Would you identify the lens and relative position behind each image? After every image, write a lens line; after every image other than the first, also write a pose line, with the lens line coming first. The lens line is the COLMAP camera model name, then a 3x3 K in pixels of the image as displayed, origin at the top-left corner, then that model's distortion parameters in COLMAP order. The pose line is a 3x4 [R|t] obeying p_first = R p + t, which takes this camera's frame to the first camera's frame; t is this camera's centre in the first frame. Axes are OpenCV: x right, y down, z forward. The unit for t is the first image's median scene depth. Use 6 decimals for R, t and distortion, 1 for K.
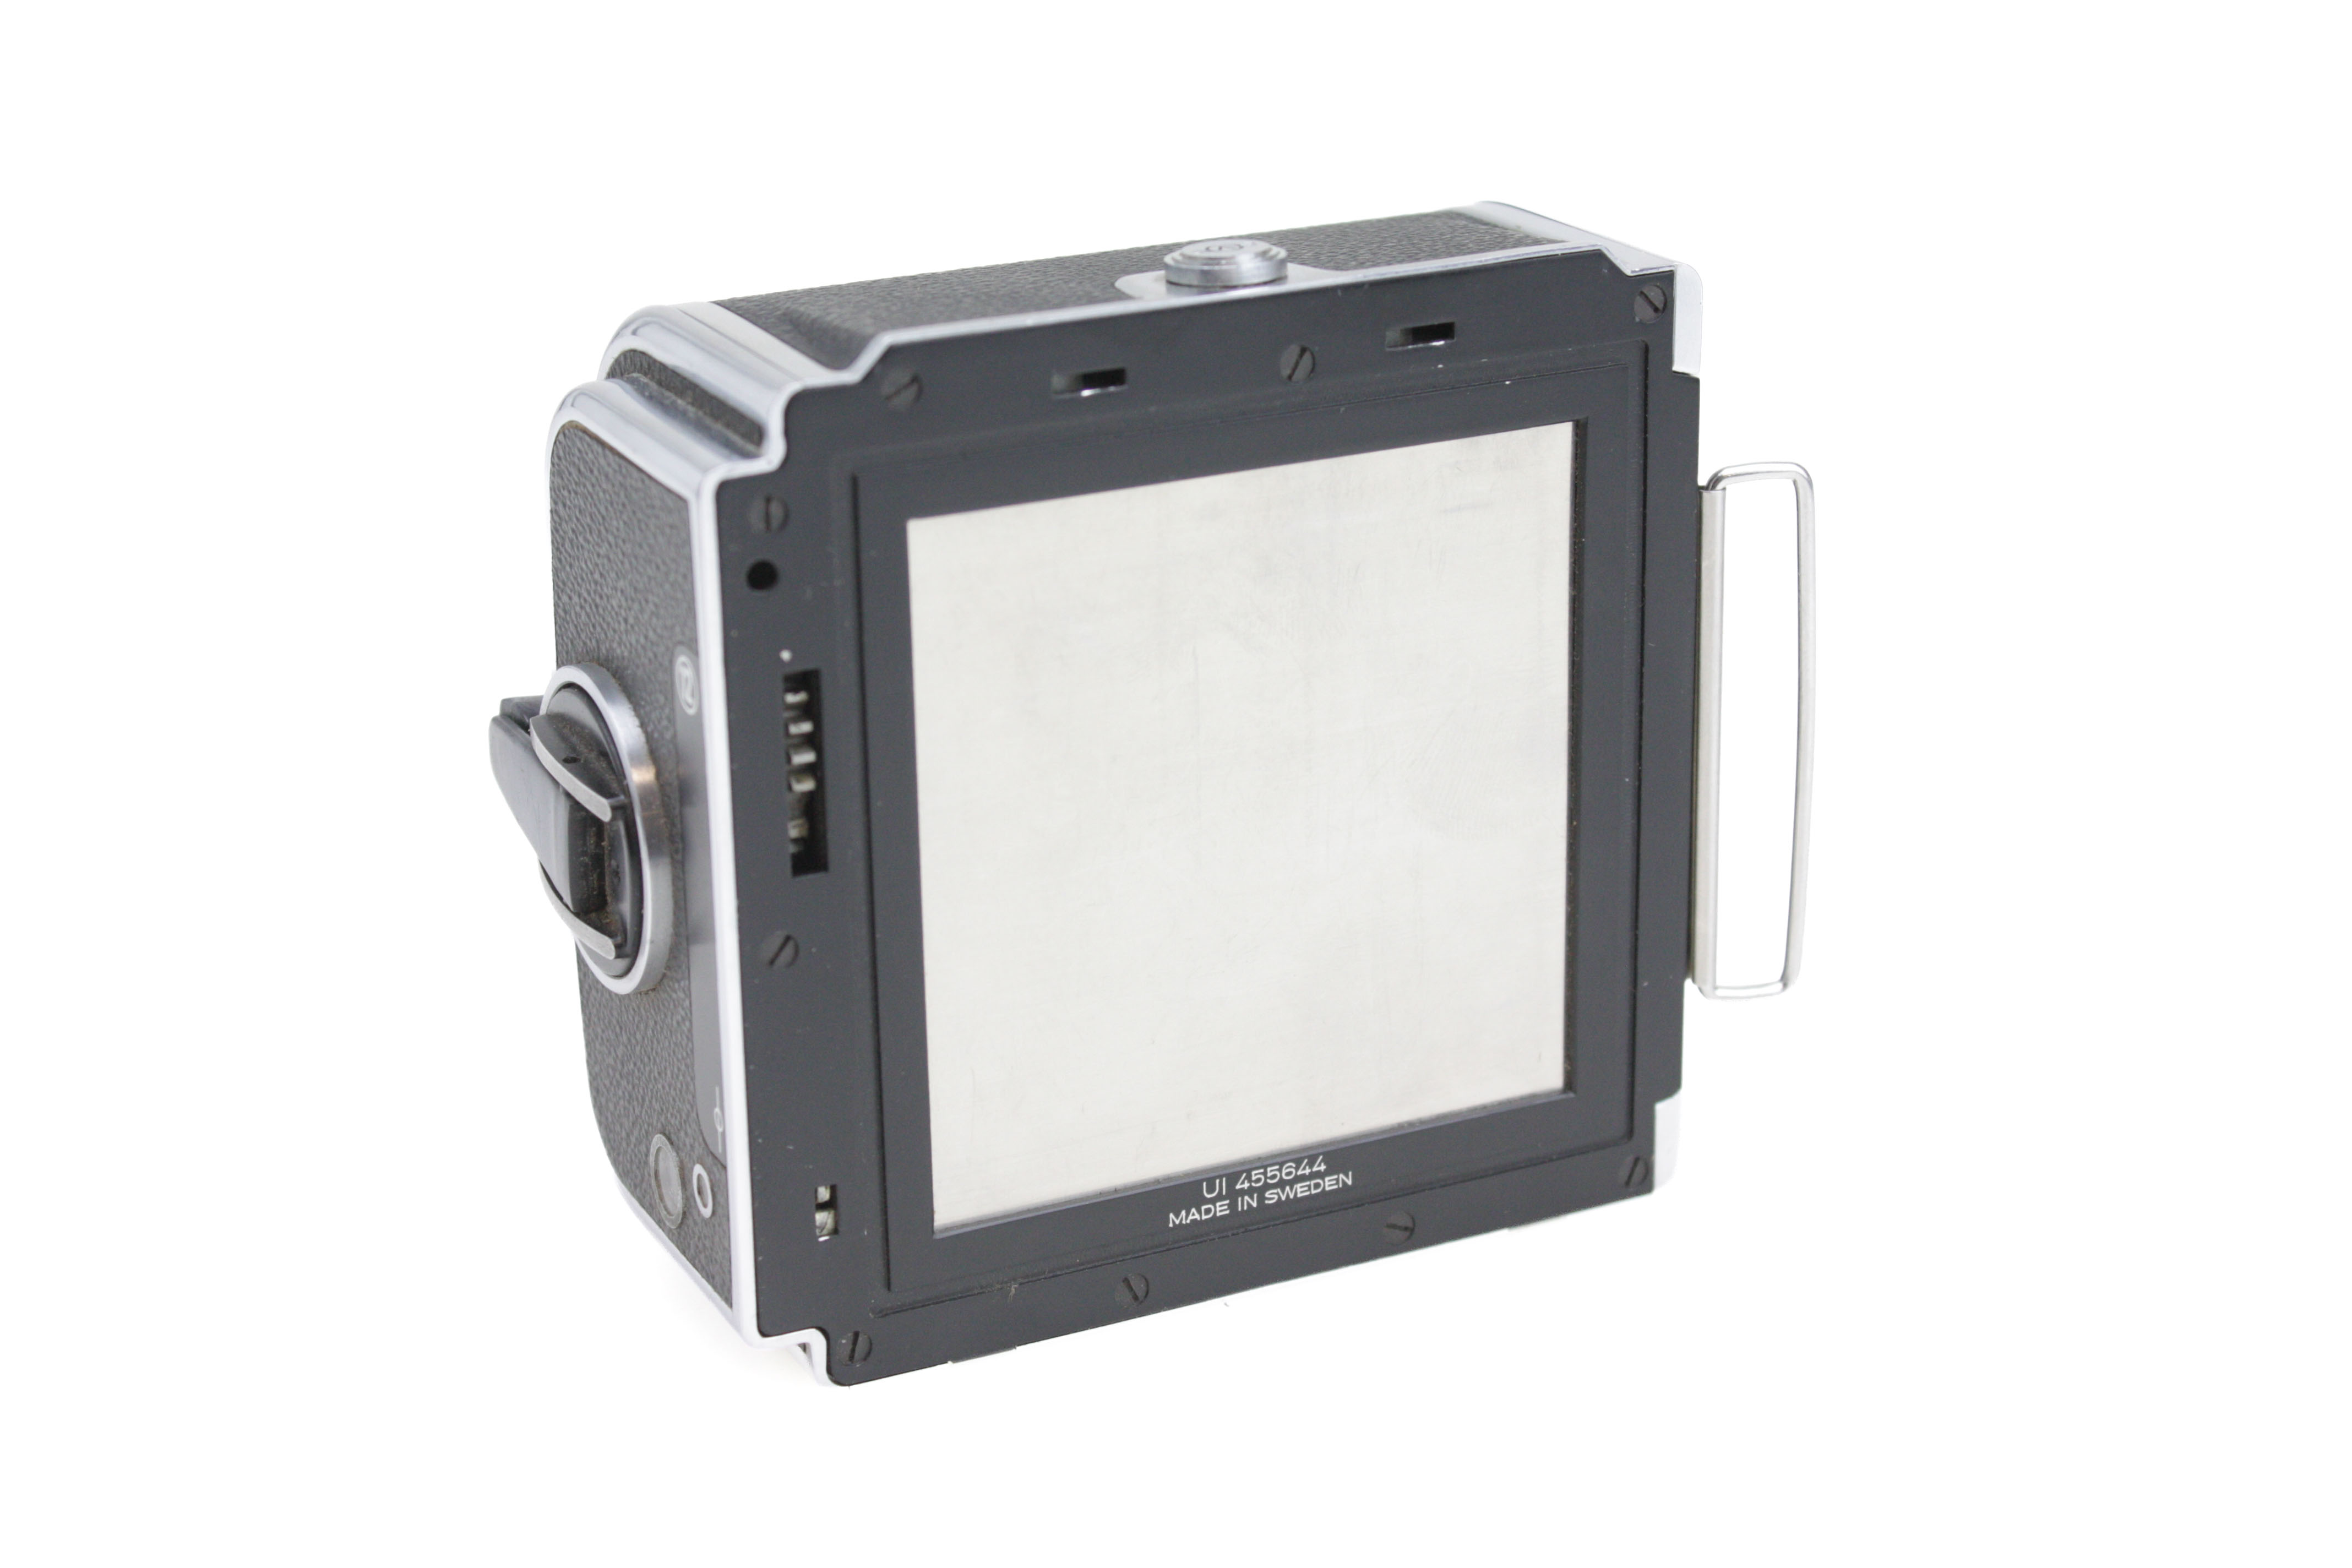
lens RADIAL K [[4321.6, 0, 1176.0], [0, 4321.6, 784.0], [0, 0, 1]] dist [0.228961, 0.072855]
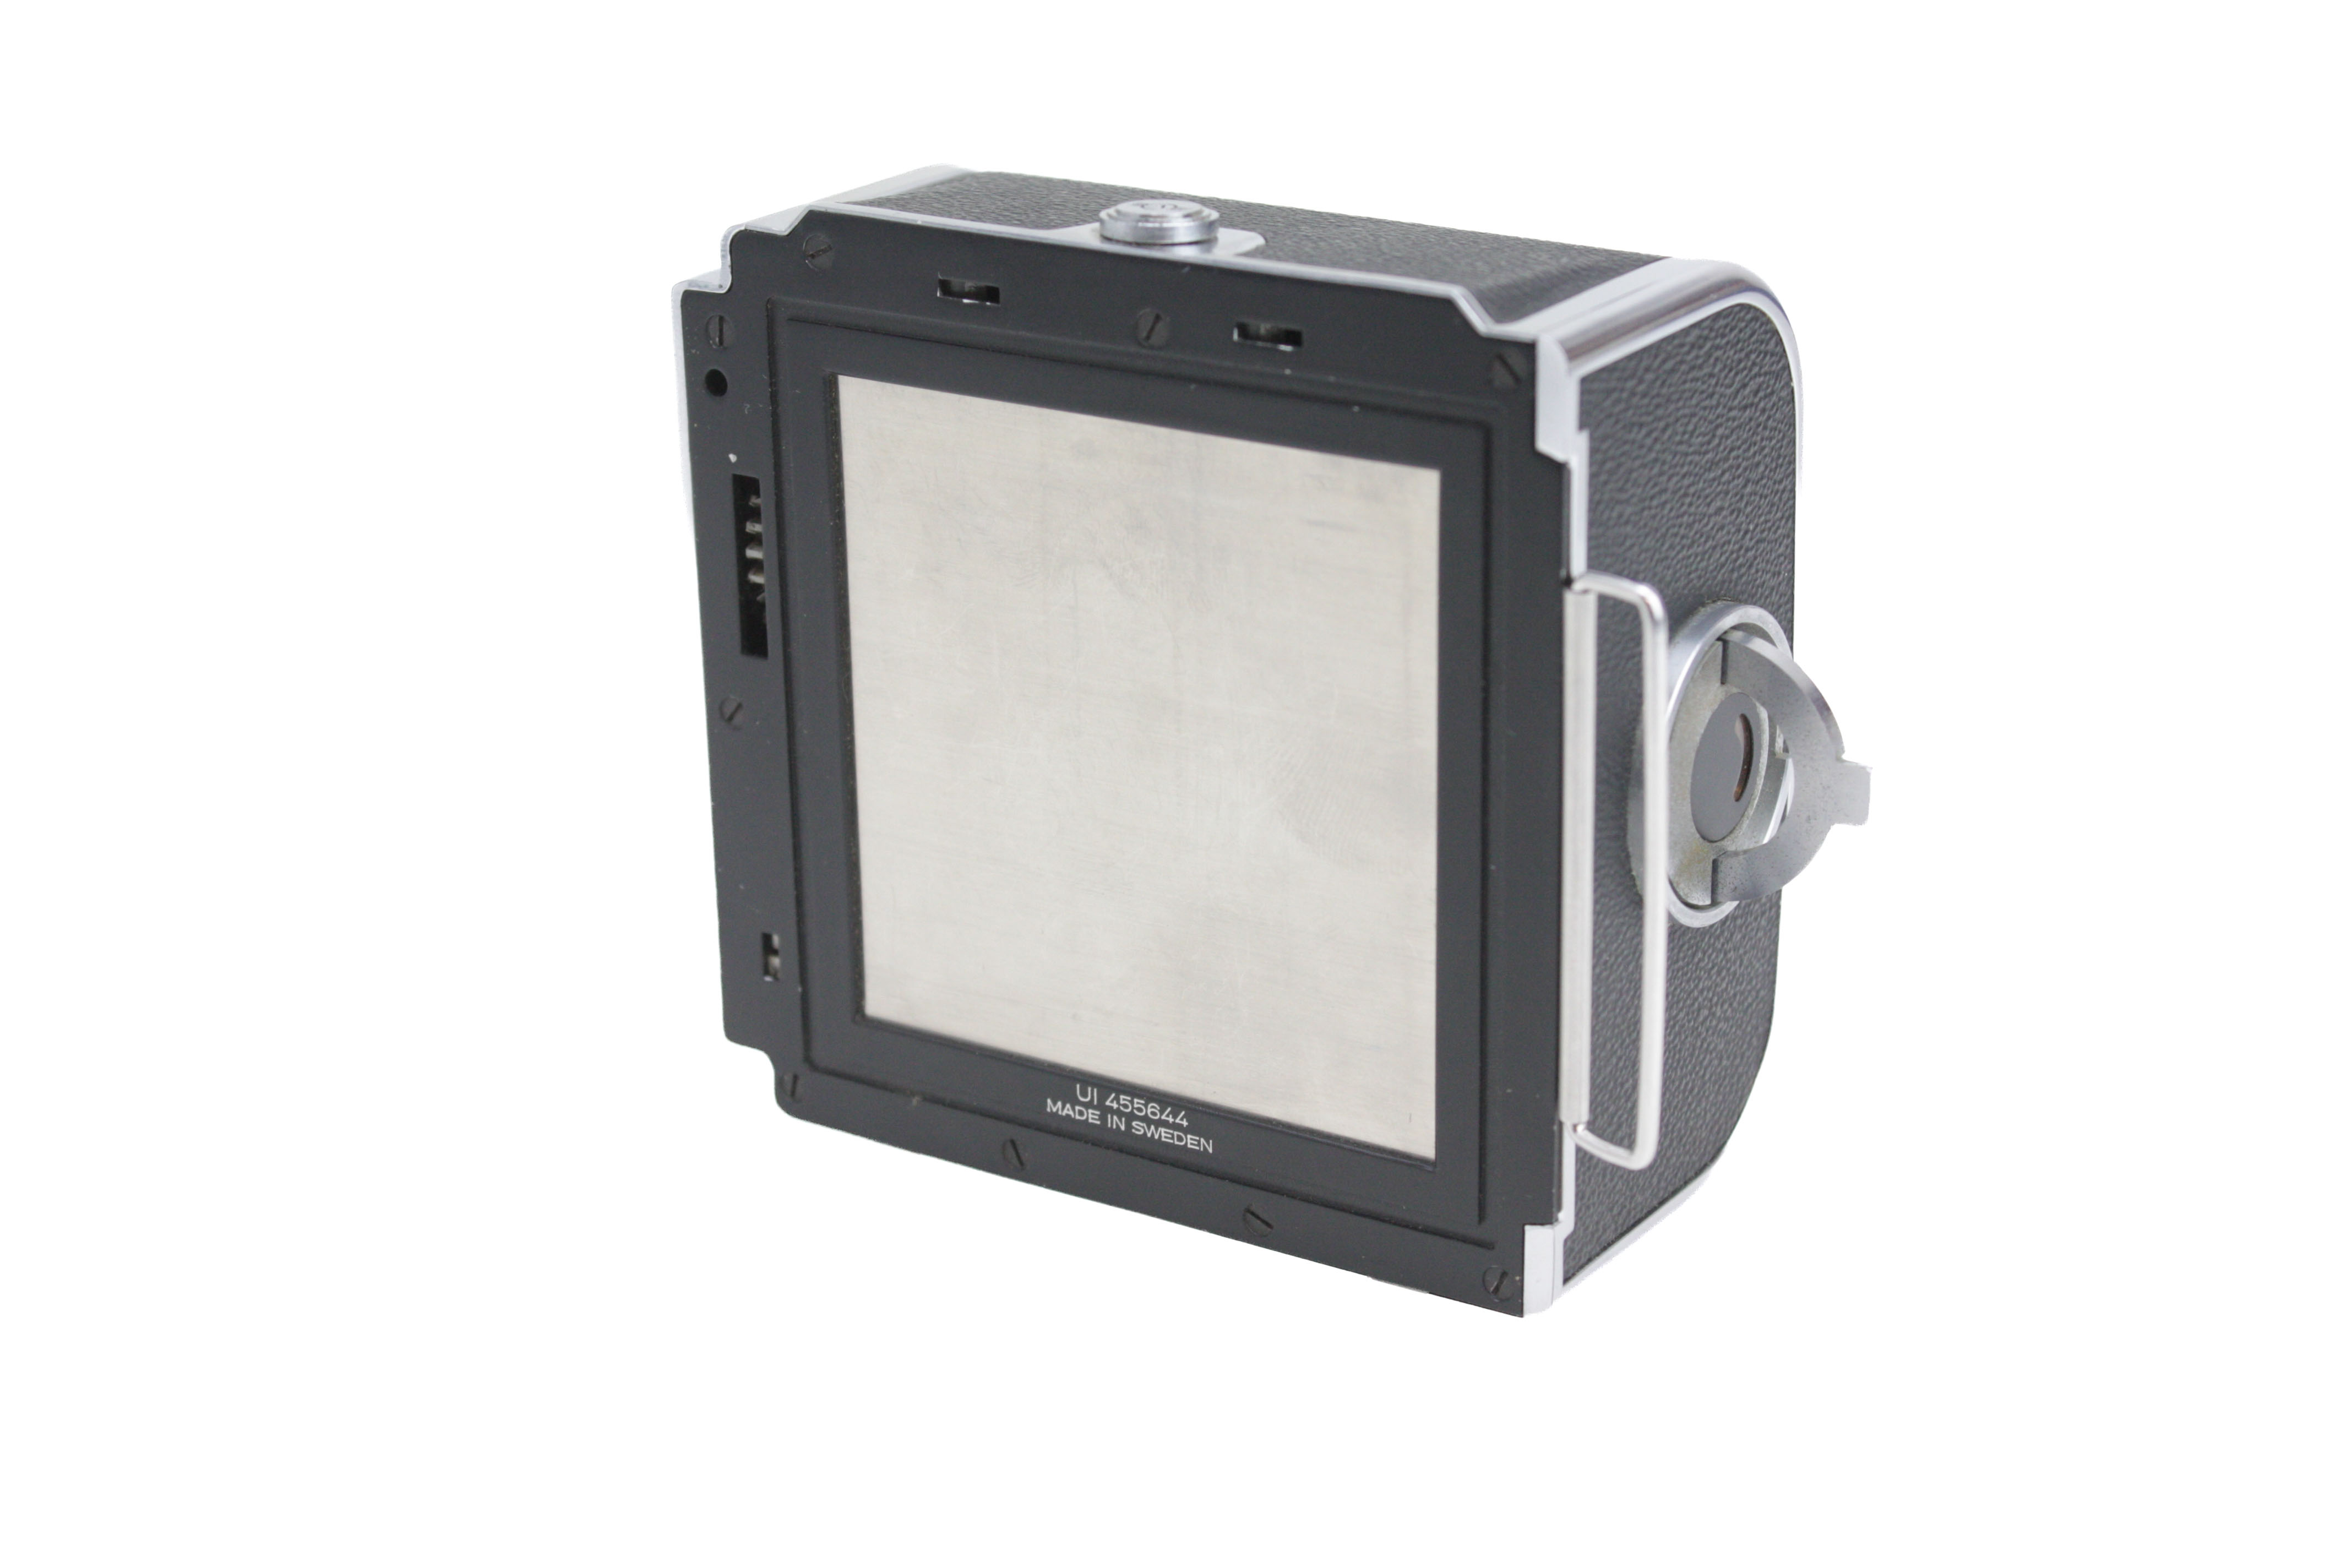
lens RADIAL K [[4321.6, 0, 1176.0], [0, 4321.6, 784.0], [0, 0, 1]] dist [0.228961, 0.072855]
pose [[0.496416, 0.295054, -0.816403, 0.869520], [-0.291871, 0.942443, 0.163133, -0.158124], [0.817547, 0.157302, 0.553961, 0.428817]]
